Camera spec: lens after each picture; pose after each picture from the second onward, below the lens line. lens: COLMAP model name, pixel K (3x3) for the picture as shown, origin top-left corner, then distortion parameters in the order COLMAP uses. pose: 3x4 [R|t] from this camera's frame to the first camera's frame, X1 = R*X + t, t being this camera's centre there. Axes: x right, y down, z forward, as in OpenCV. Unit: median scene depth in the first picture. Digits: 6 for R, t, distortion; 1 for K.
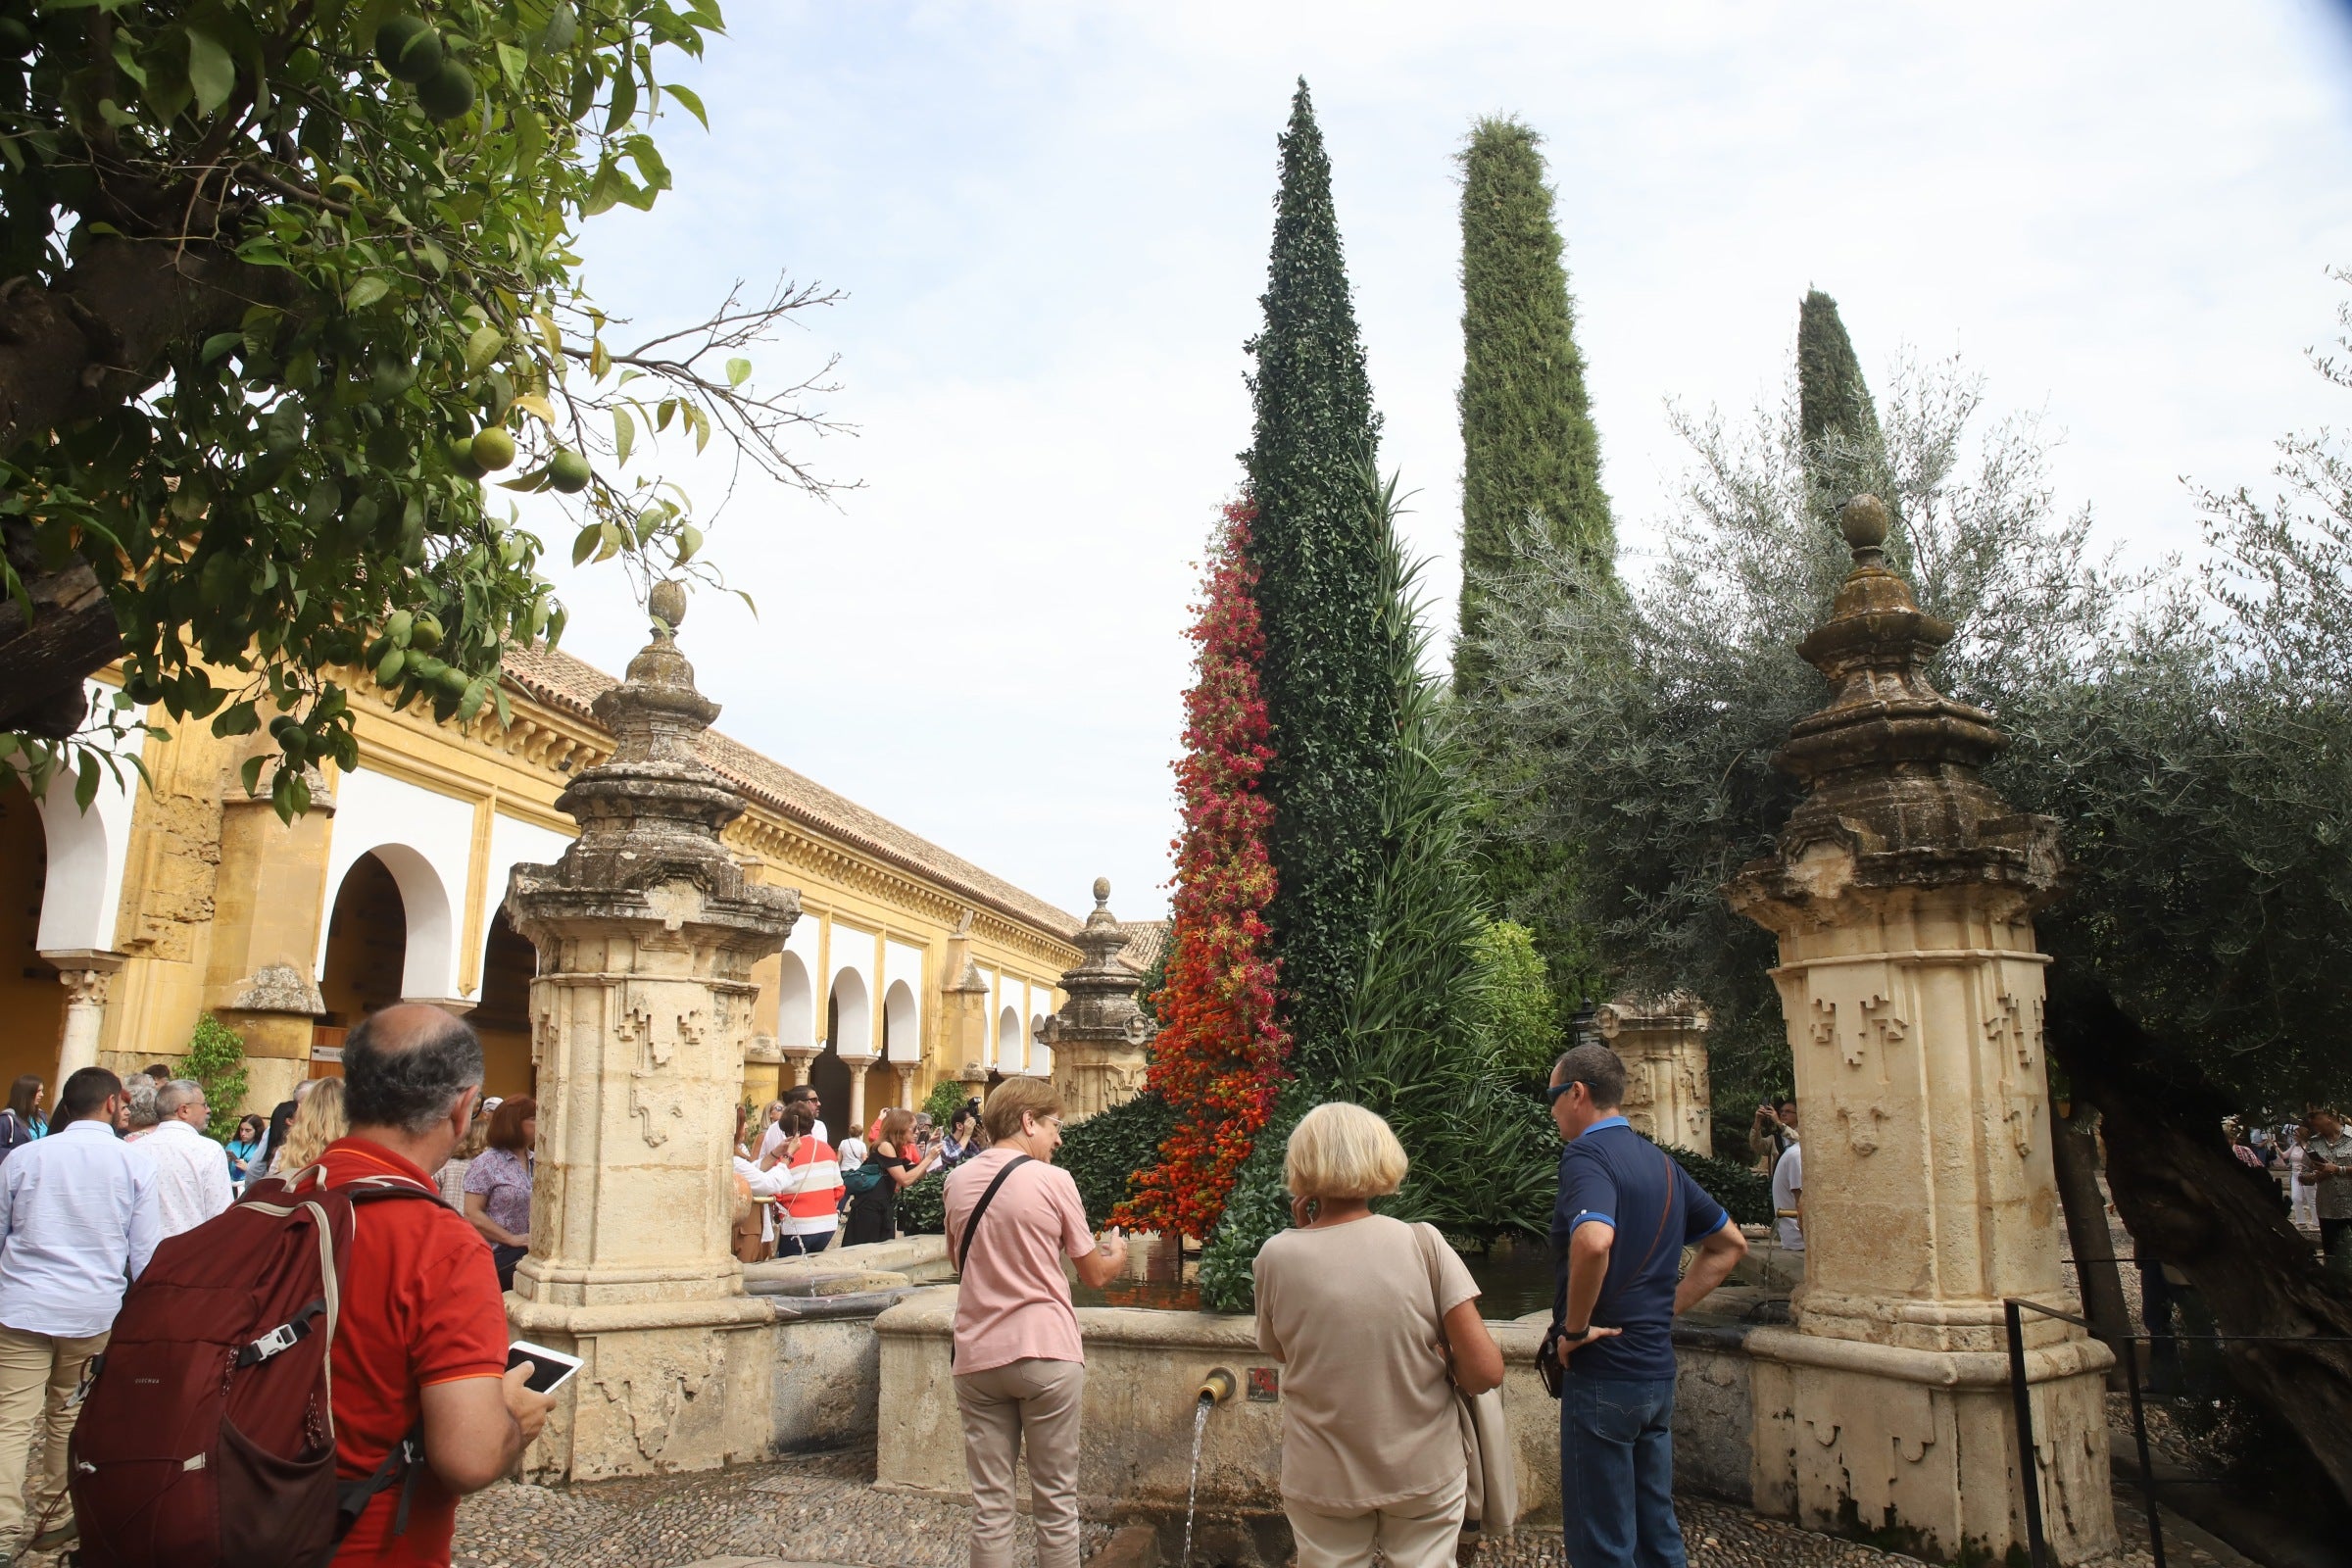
lens RADIAL K [[1636.5, 0, 1173.1], [0, 1636.5, 776.5], [0, 0, 1]] dist [-0.114165, 0.006039]
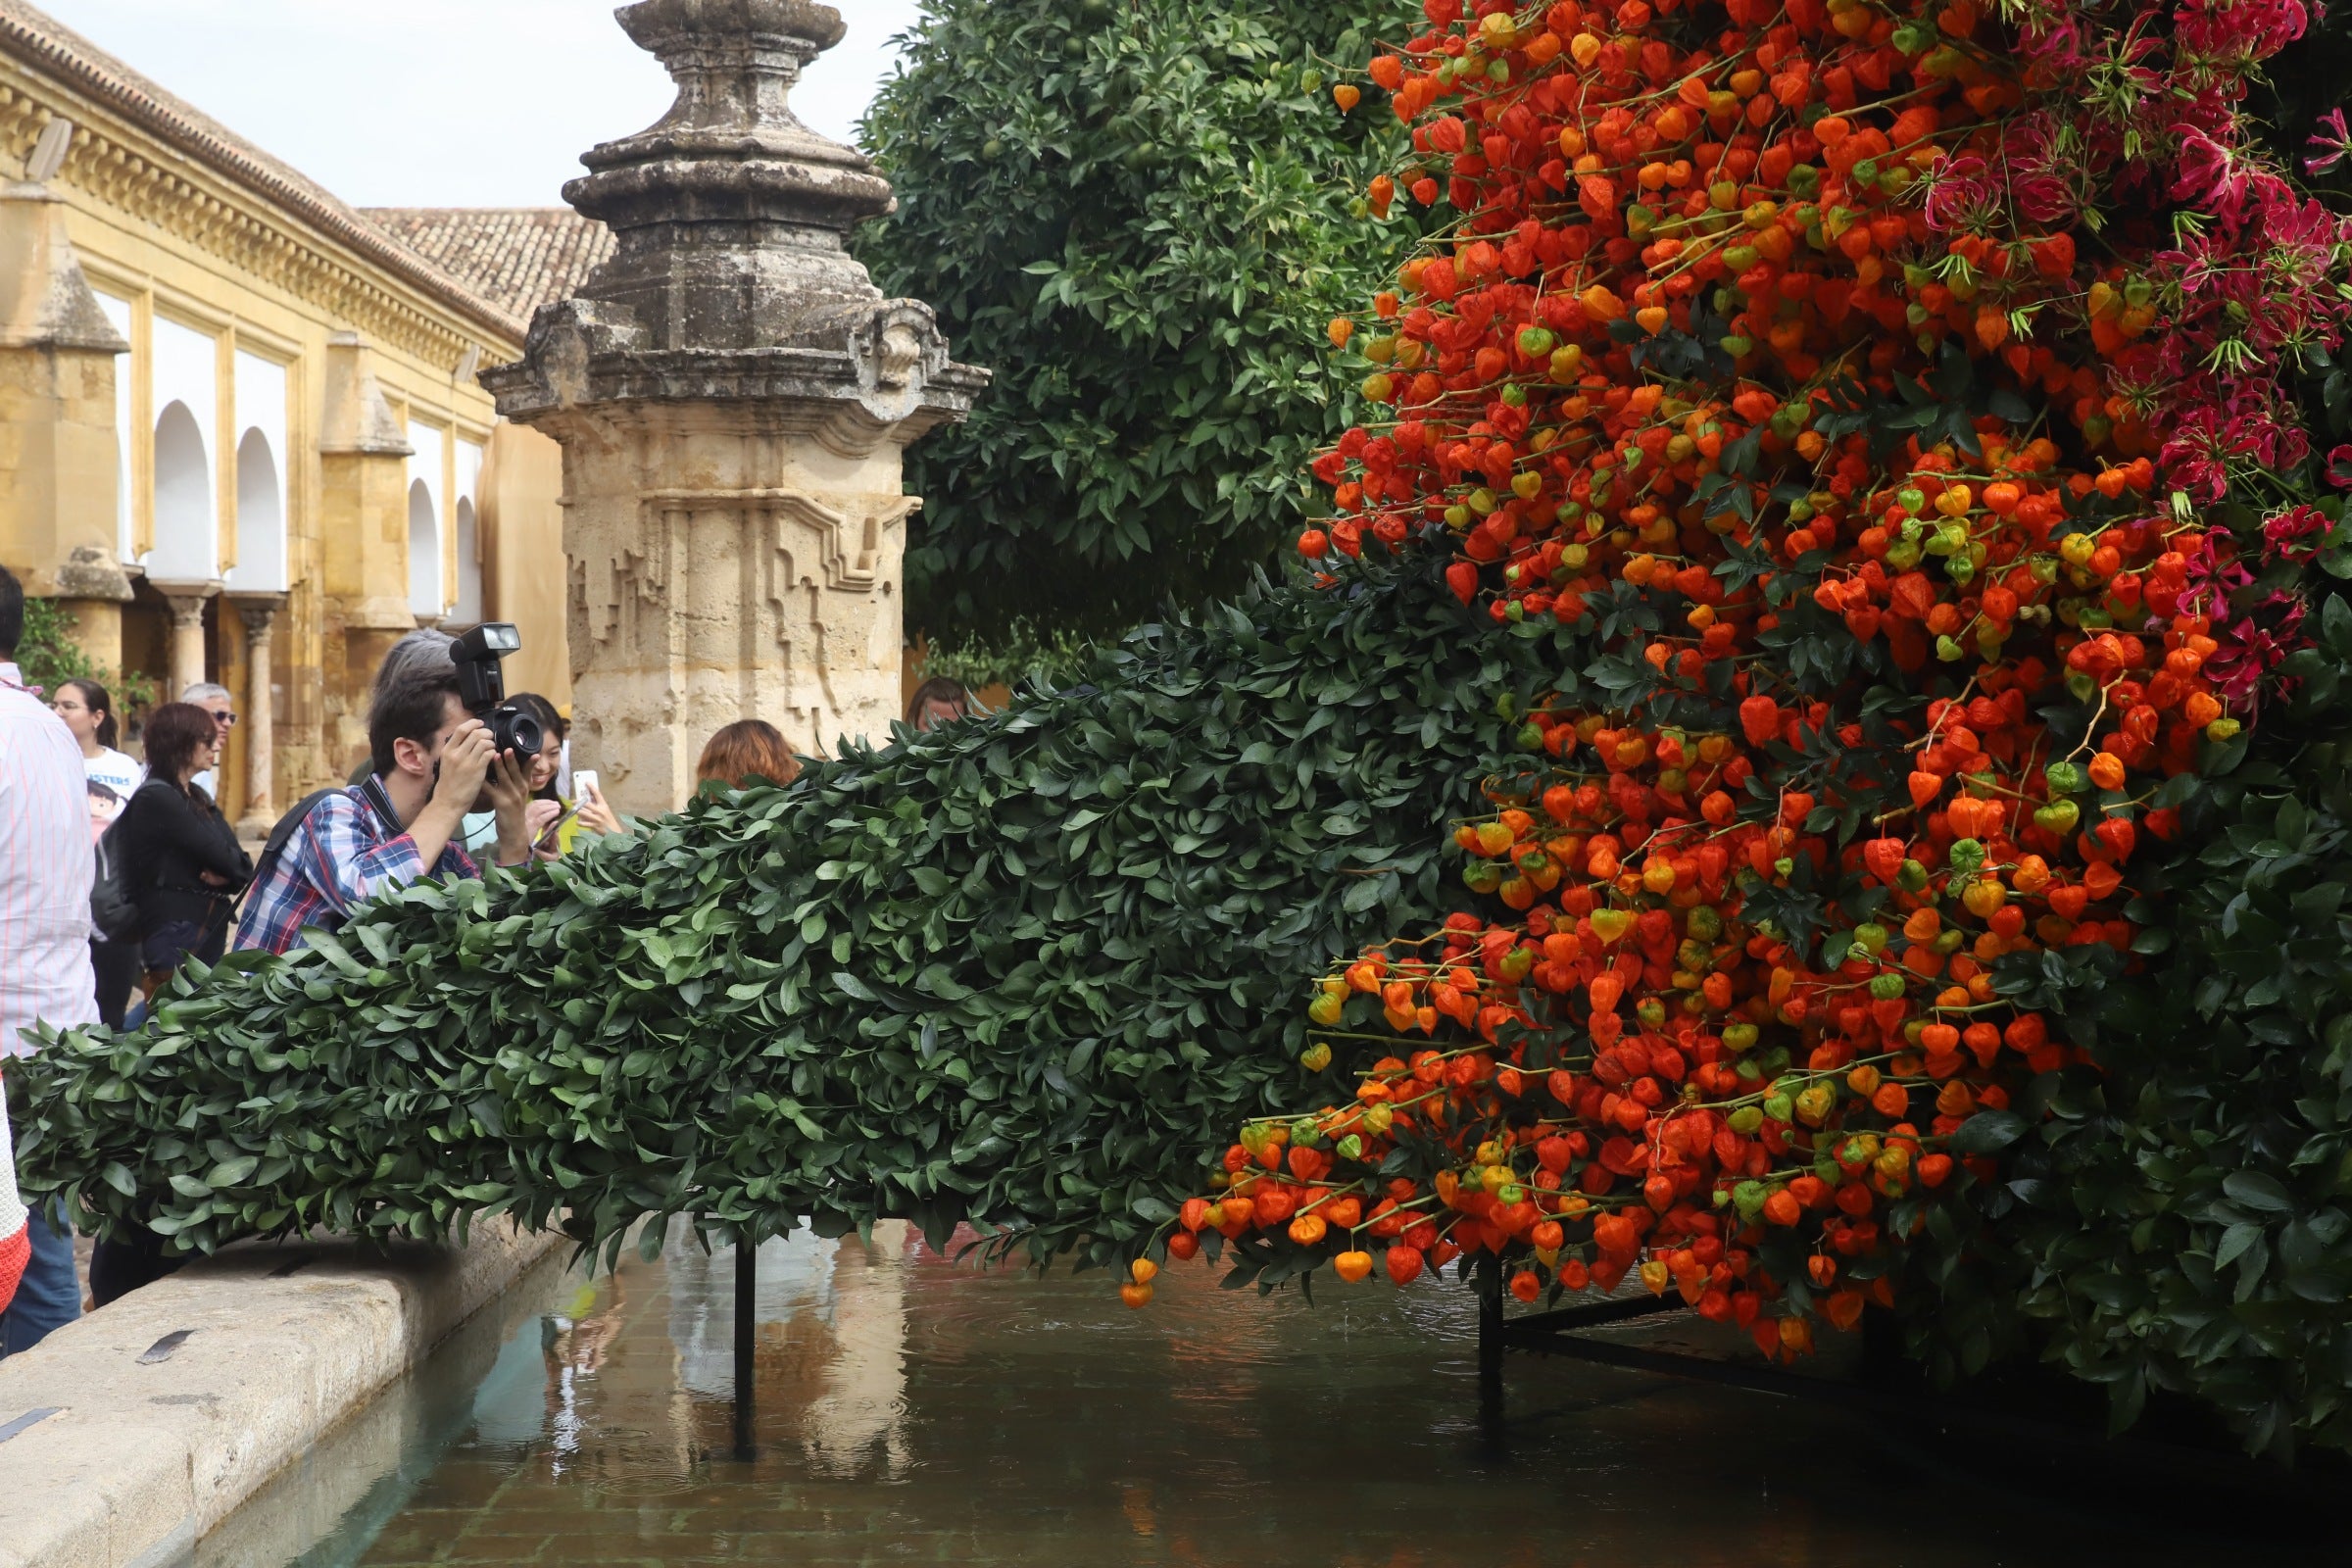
lens RADIAL K [[3591.6, 0, 1170.1], [0, 3591.6, 789.6], [0, 0, 1]] dist [0.147788, 0.000000]
pose [[0.982939, 0.001851, 0.183921, -0.121688], [-0.043730, 0.973628, 0.223911, 0.127257], [-0.178656, -0.228134, 0.957098, 0.592951]]
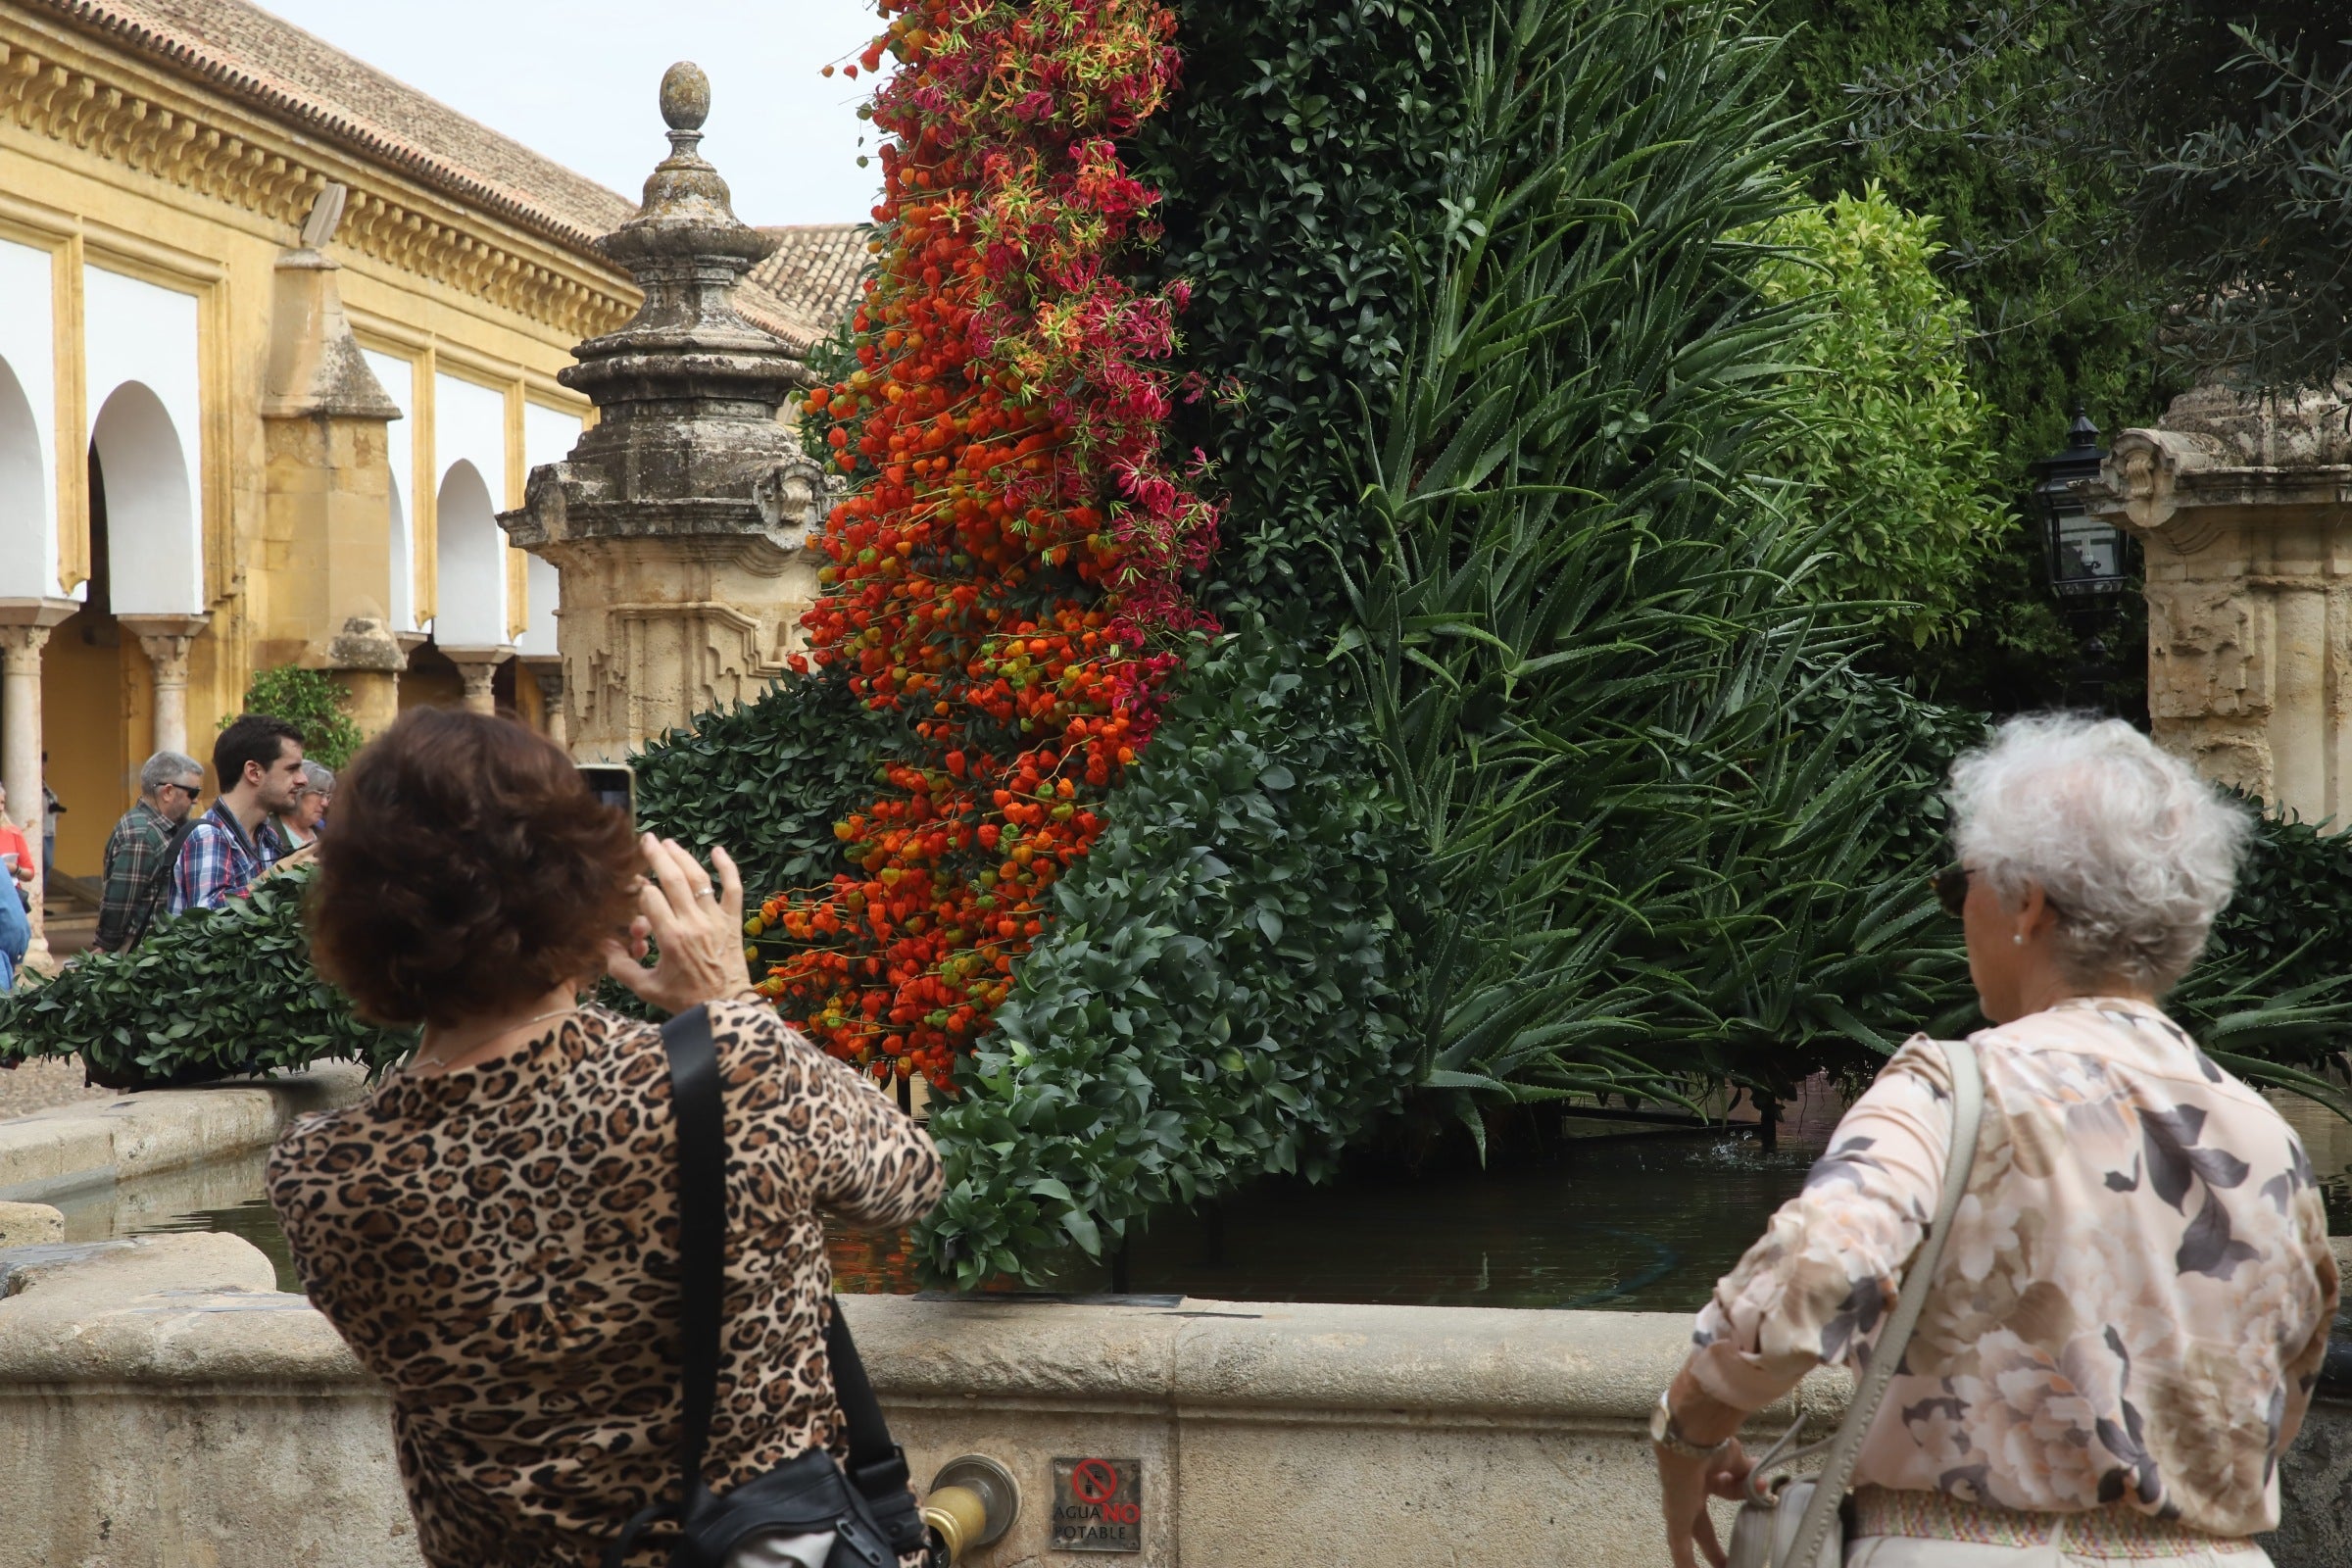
lens RADIAL K [[4492.8, 0, 1178.3], [0, 4492.8, 776.6], [0, 0, 1]] dist [0.255327, 0.000000]
pose [[0.998648, -0.006511, 0.051578, 0.014396], [-0.004262, 0.978535, 0.206038, 0.017763], [-0.051812, -0.205979, 0.977184, 0.056931]]
